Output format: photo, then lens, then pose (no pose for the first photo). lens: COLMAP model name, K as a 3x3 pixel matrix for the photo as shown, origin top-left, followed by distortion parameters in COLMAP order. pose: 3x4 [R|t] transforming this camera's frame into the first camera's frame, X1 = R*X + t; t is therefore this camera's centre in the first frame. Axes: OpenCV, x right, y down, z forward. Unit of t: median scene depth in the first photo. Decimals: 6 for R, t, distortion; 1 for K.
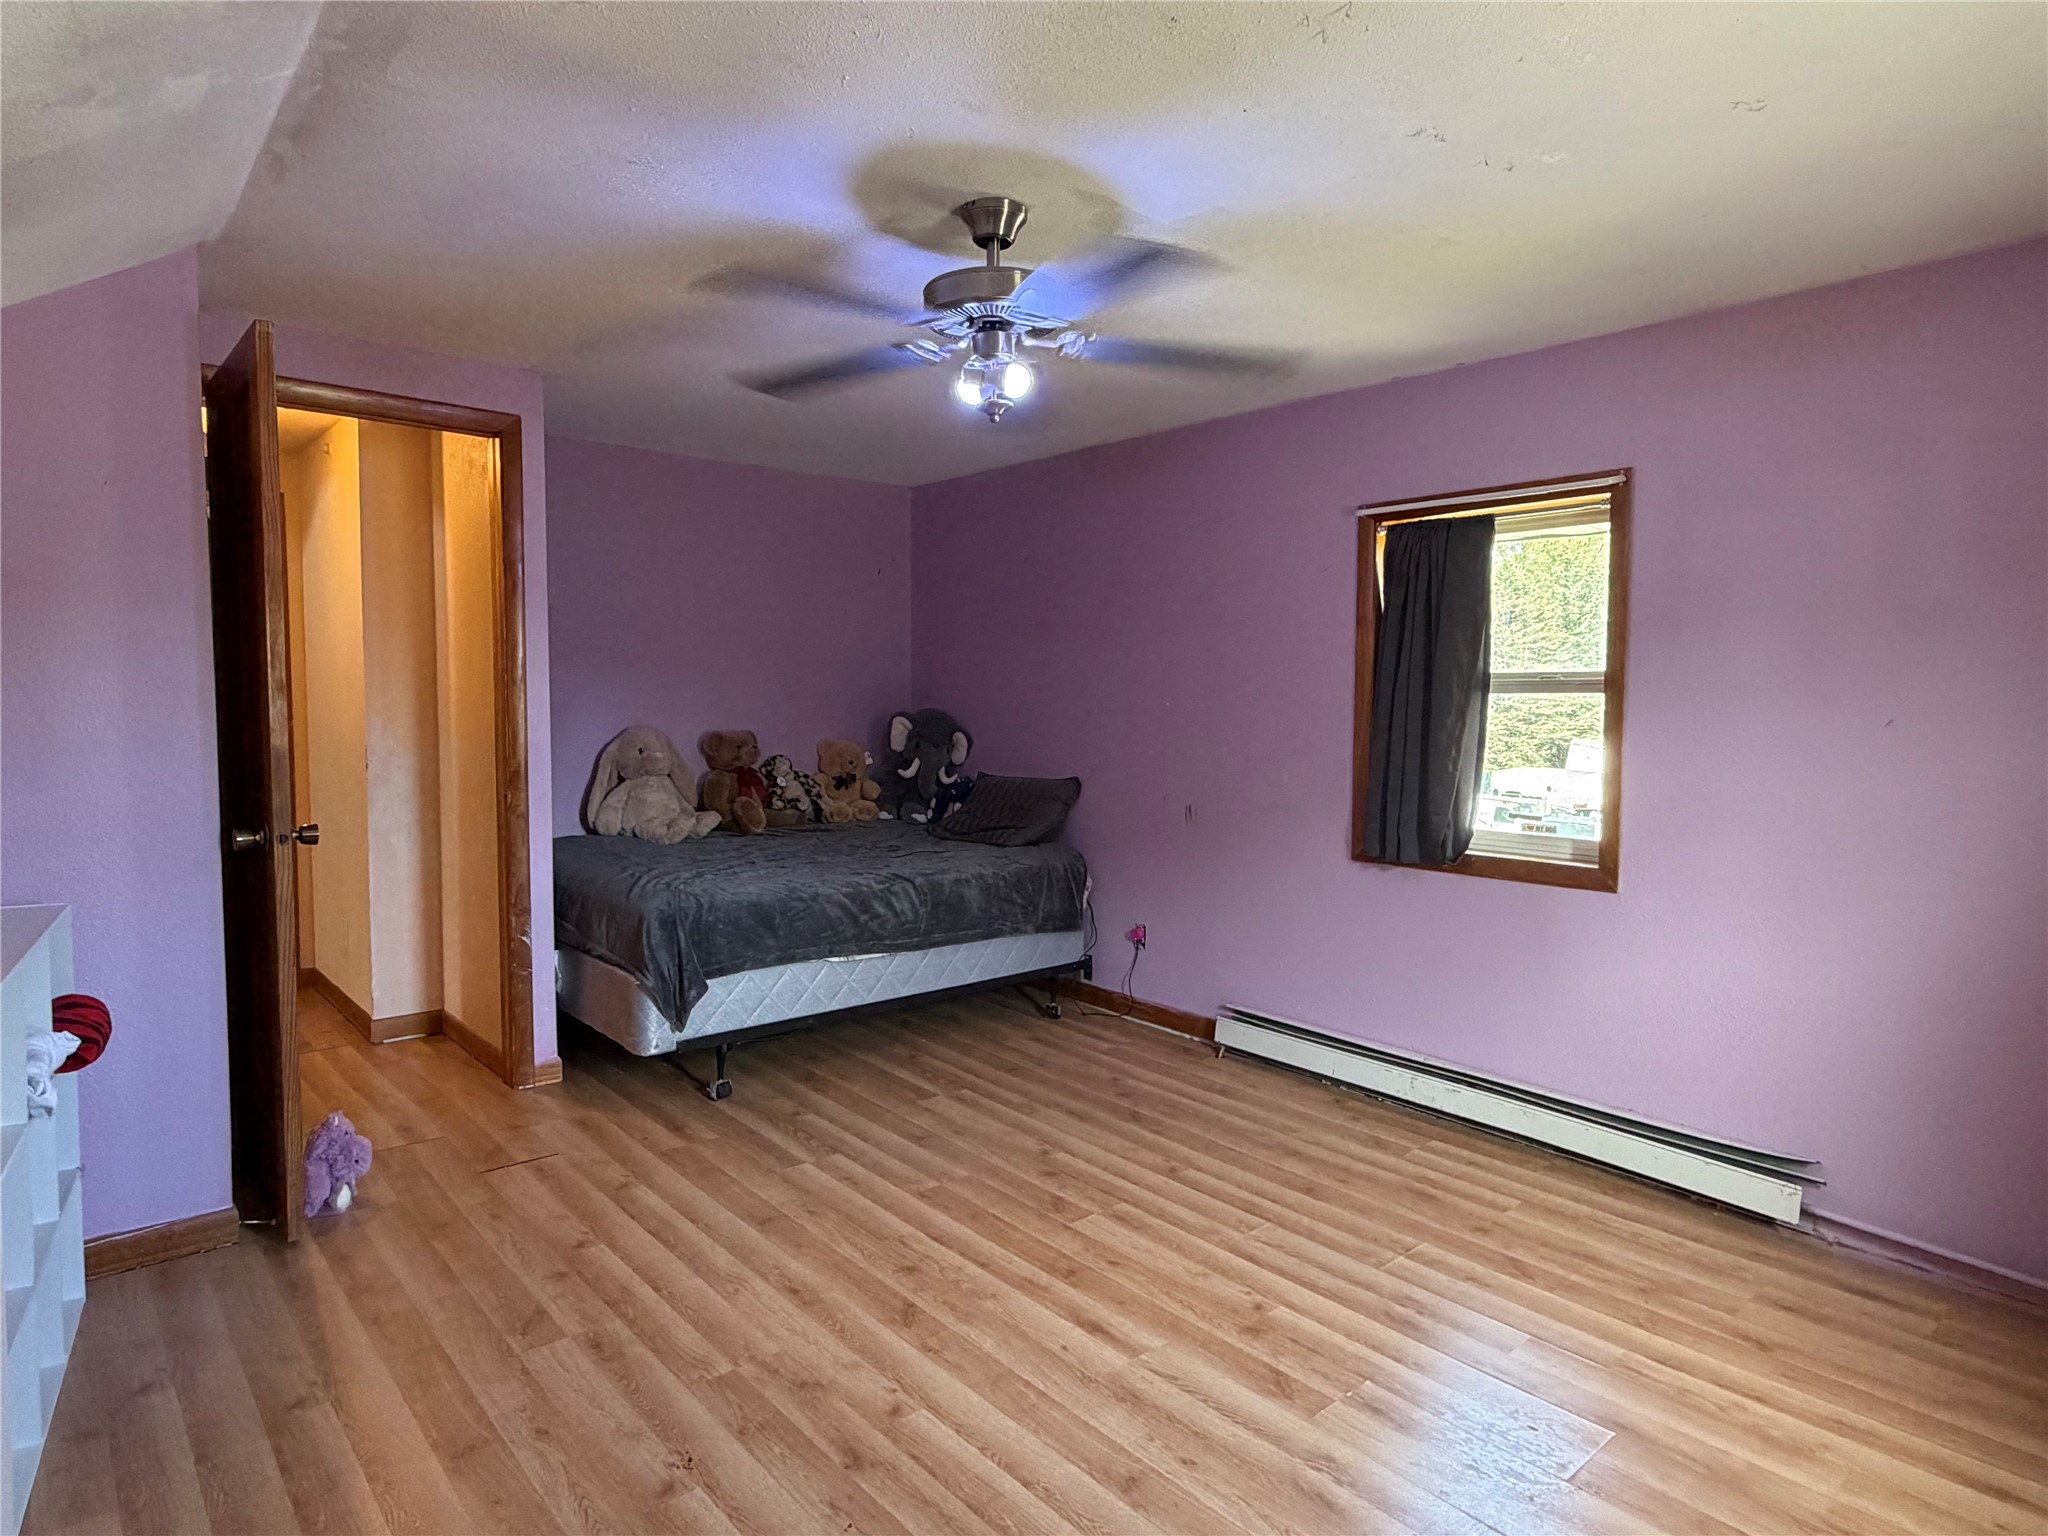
lens RADIAL K [[1104.1, 0, 1024.0], [0, 1104.1, 768.0], [0, 0, 1]] dist [-0.020104, 0.000226]
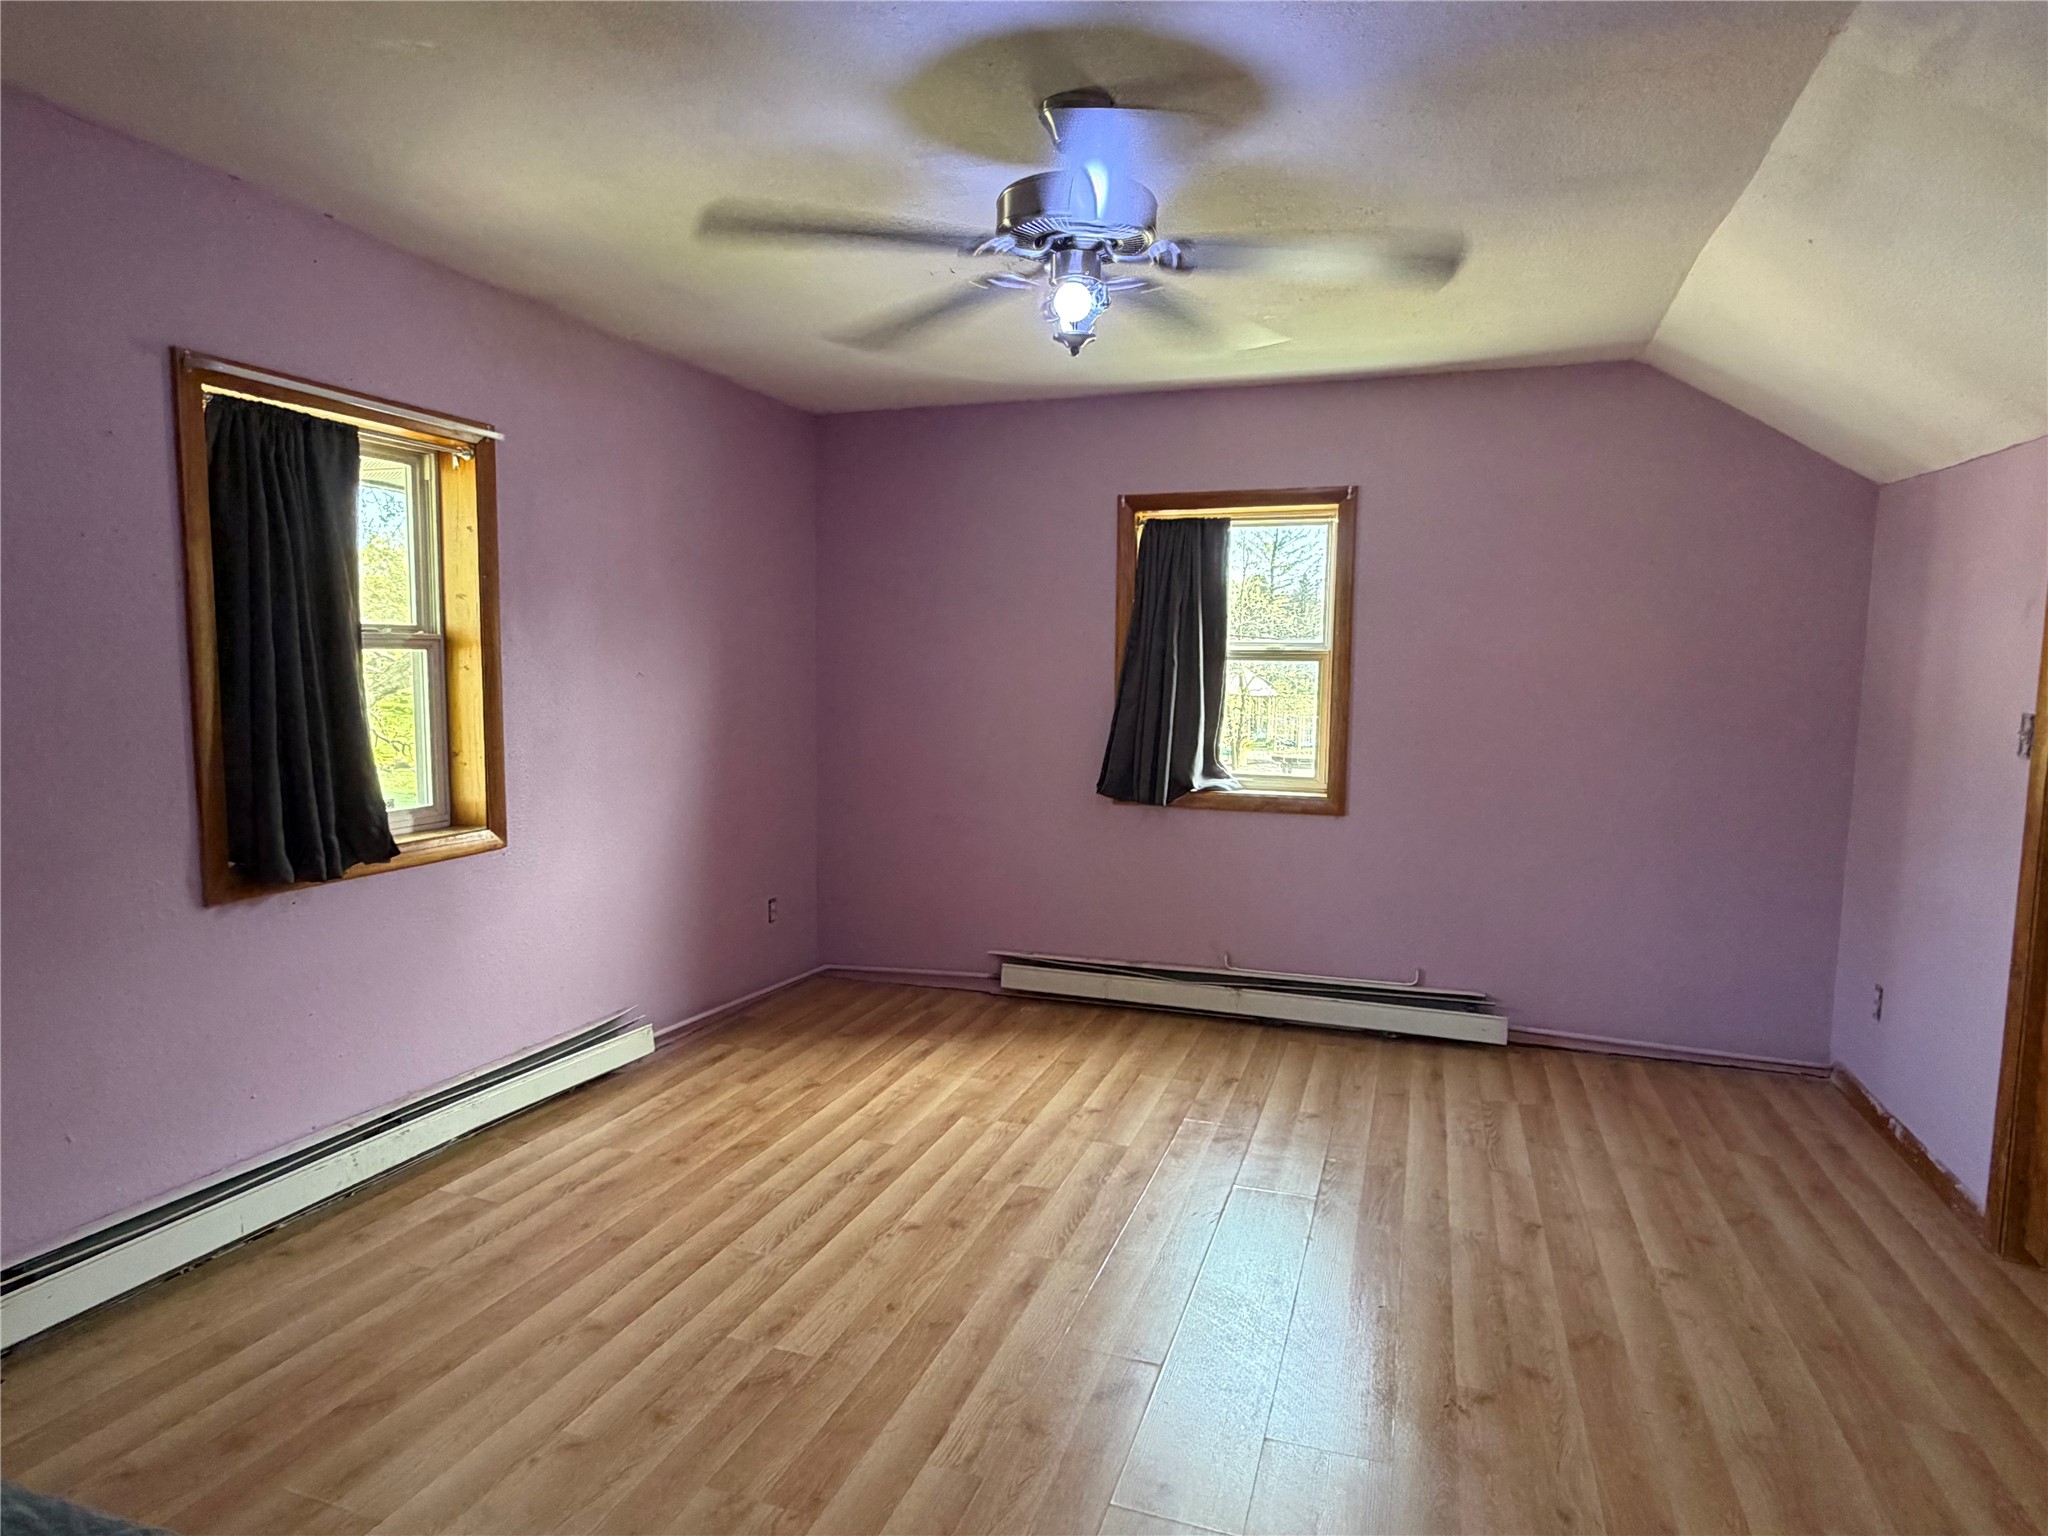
lens RADIAL K [[1104.1, 0, 1024.0], [0, 1104.1, 768.0], [0, 0, 1]] dist [-0.020104, 0.000226]
pose [[-0.447800, -0.101564, 0.888347, -0.648560], [0.045898, 0.989607, 0.136277, -0.084682], [-0.892955, 0.101798, -0.438485, 1.151534]]
